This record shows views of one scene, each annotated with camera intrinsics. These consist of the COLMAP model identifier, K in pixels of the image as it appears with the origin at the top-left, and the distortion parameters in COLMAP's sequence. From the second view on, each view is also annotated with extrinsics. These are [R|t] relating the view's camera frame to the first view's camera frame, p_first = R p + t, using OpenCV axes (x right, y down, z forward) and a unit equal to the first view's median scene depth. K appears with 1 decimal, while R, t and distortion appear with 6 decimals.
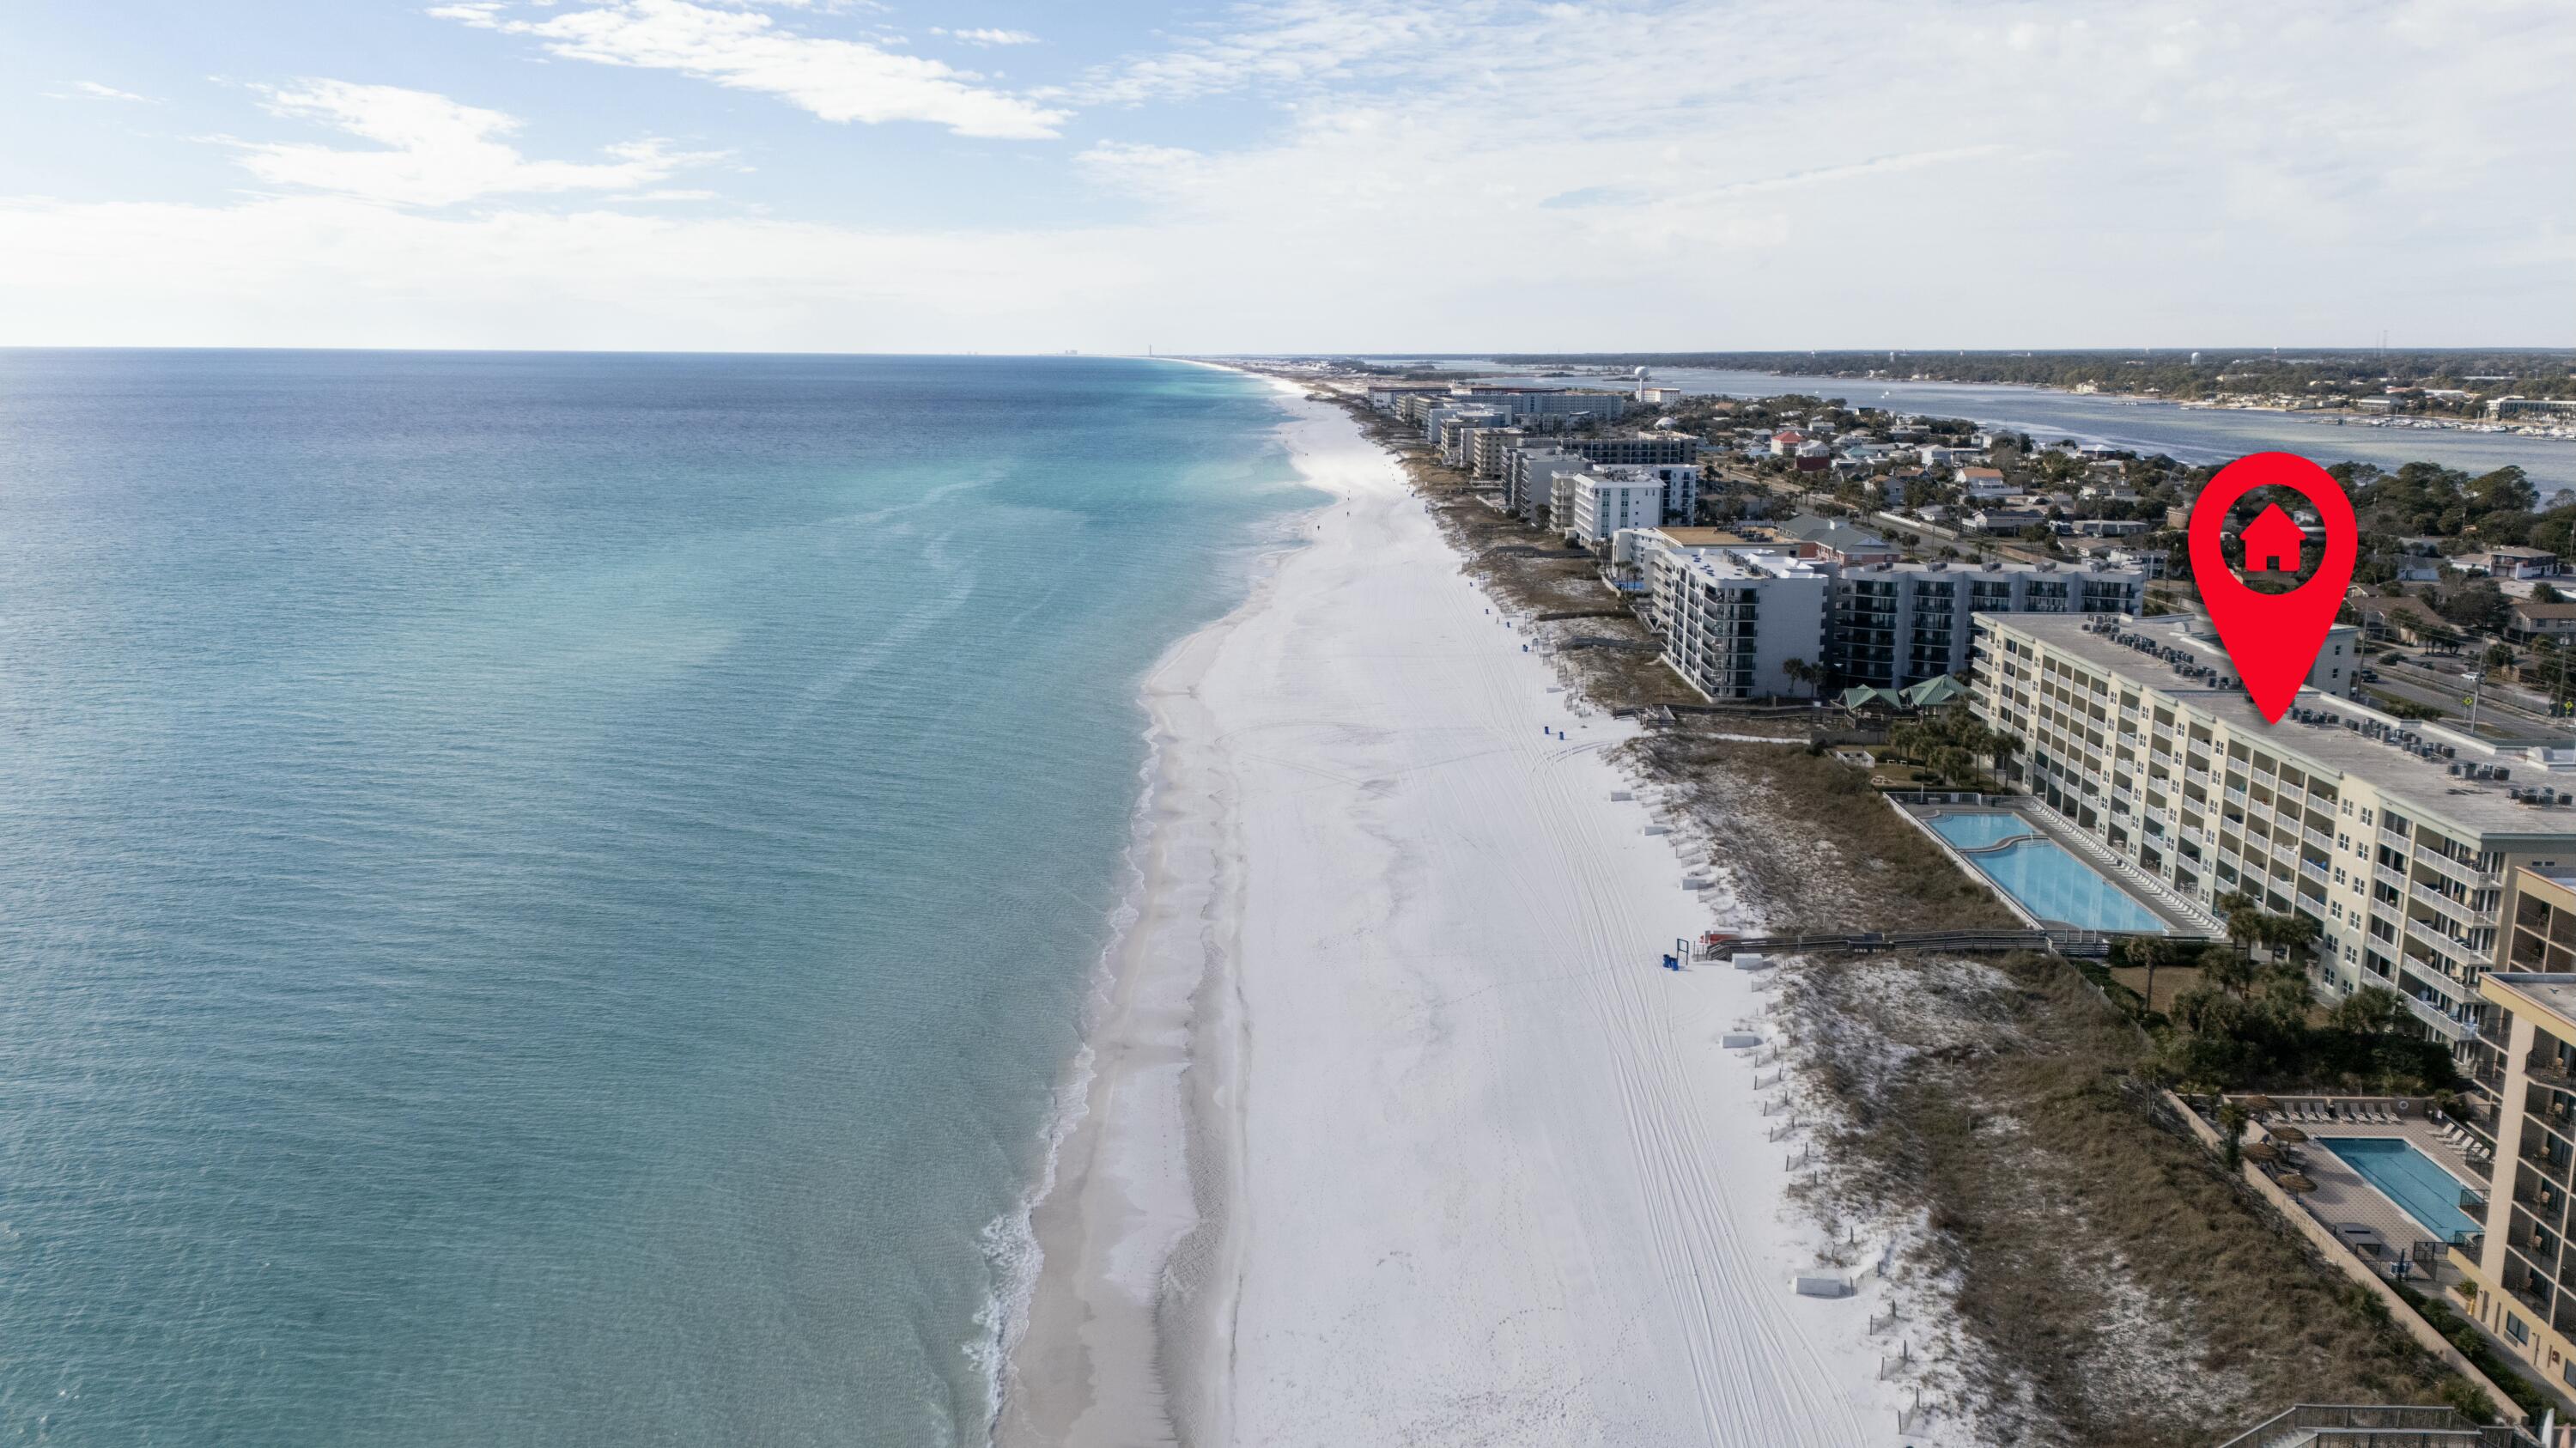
lens RADIAL K [[1820.5, 0, 1288.0], [0, 1820.5, 724.0], [0, 0, 1]] dist [0.062341, -0.078633]
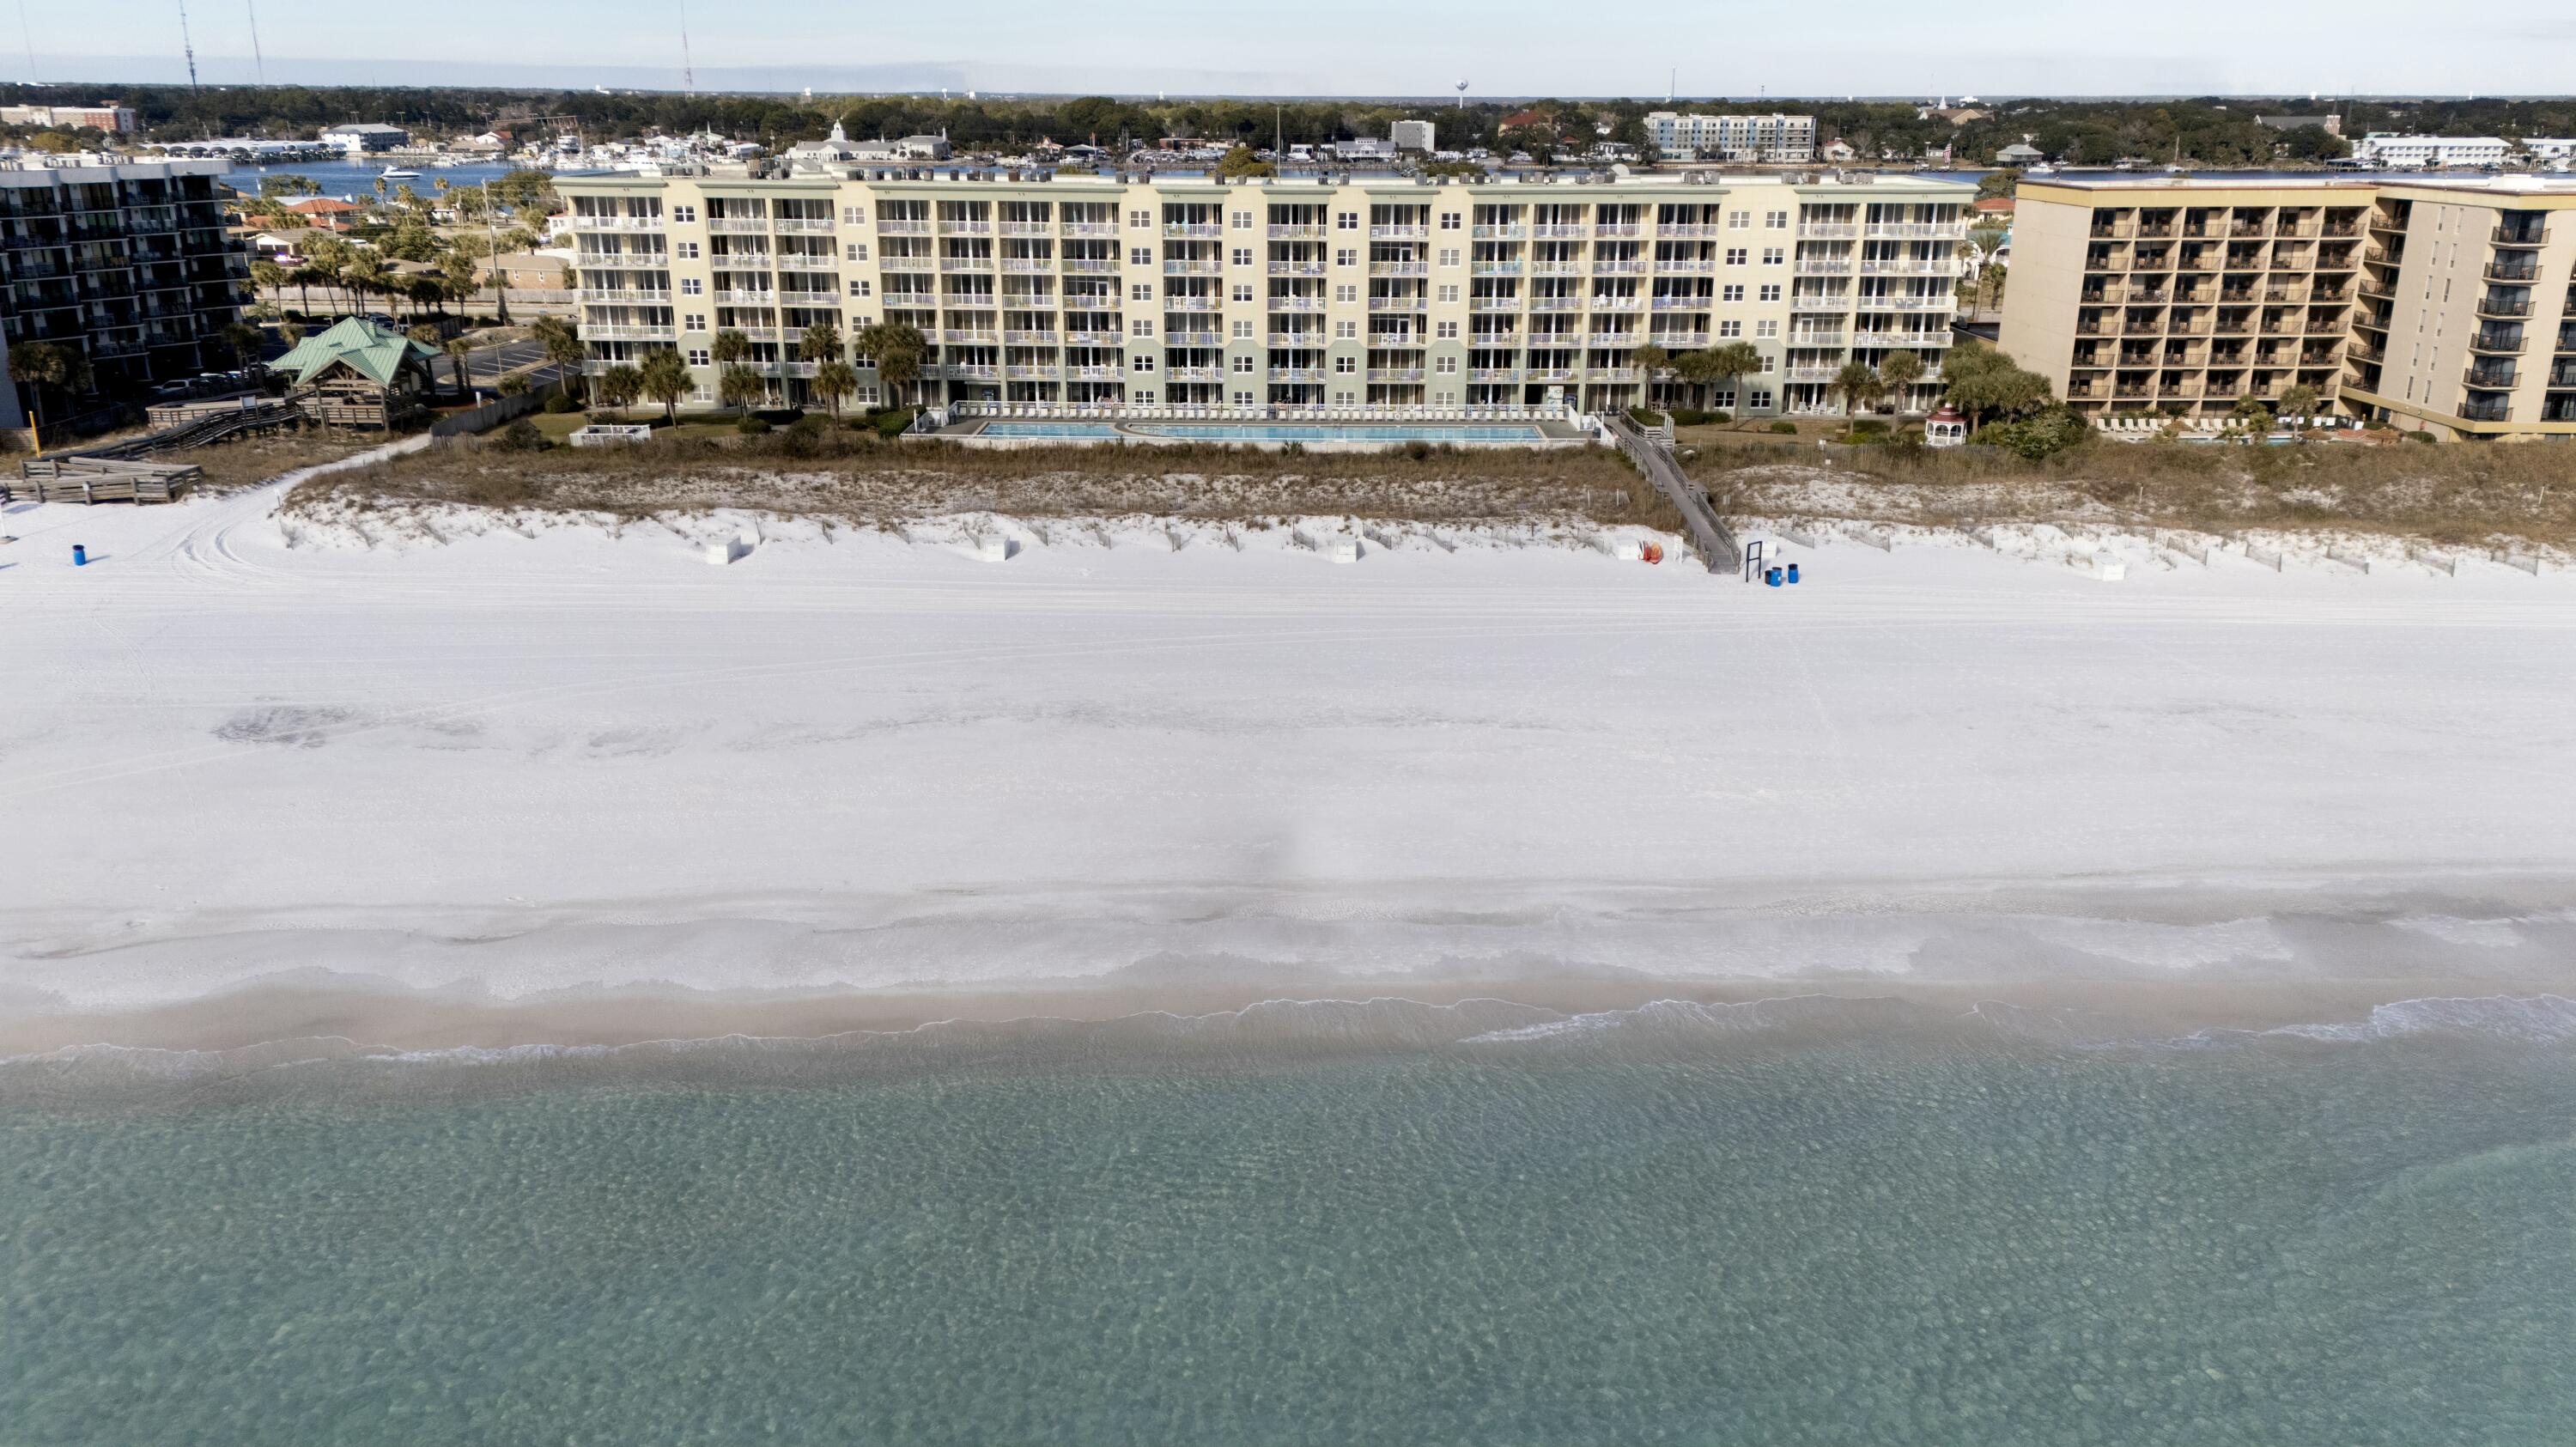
lens RADIAL K [[1842.7, 0, 1288.0], [0, 1842.7, 723.5], [0, 0, 1]] dist [0.166890, -0.258729]
pose [[-0.043563, -0.321229, 0.945999, -0.230291], [0.192082, 0.926539, 0.323467, -0.038044], [-0.980411, 0.195801, 0.021340, 0.623252]]
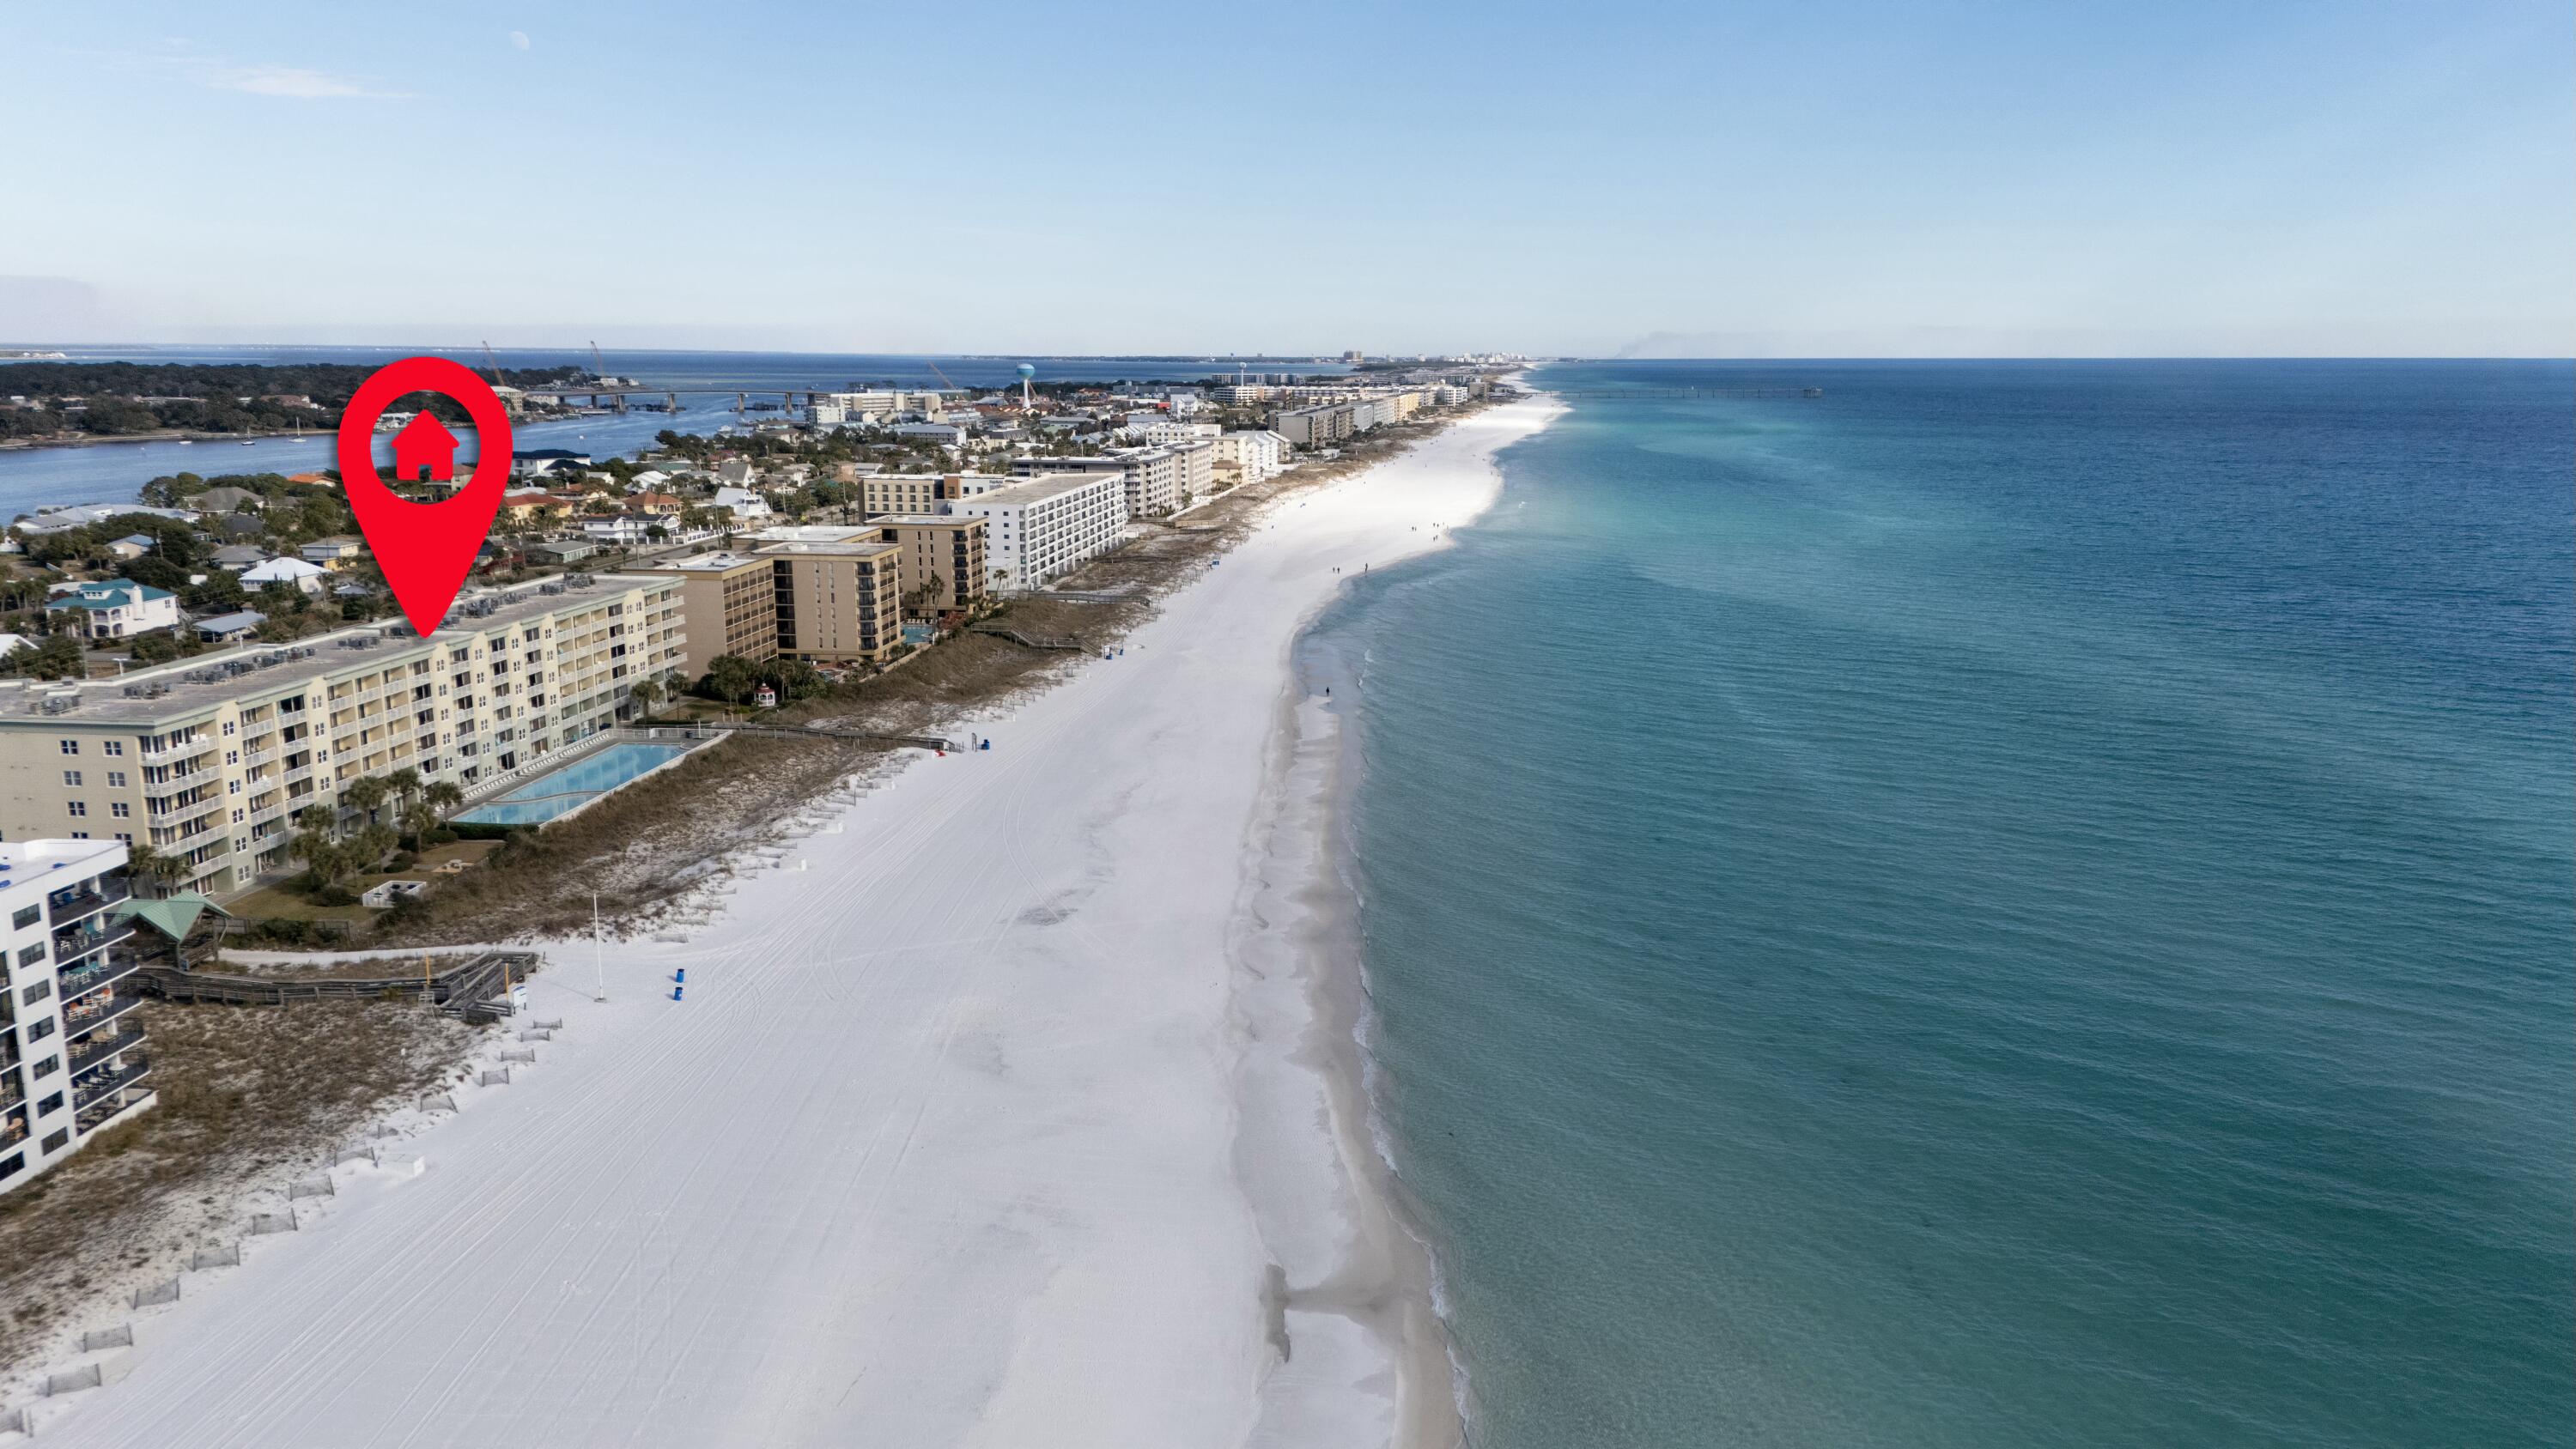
lens RADIAL K [[1842.3, 0, 1288.0], [0, 1842.3, 724.5], [0, 0, 1]] dist [0.166890, -0.258729]
pose [[-0.999153, -0.017388, 0.037288, -0.057657], [-0.001771, 0.923640, 0.383256, -0.262867], [-0.041105, 0.382866, -0.922889, 1.302034]]
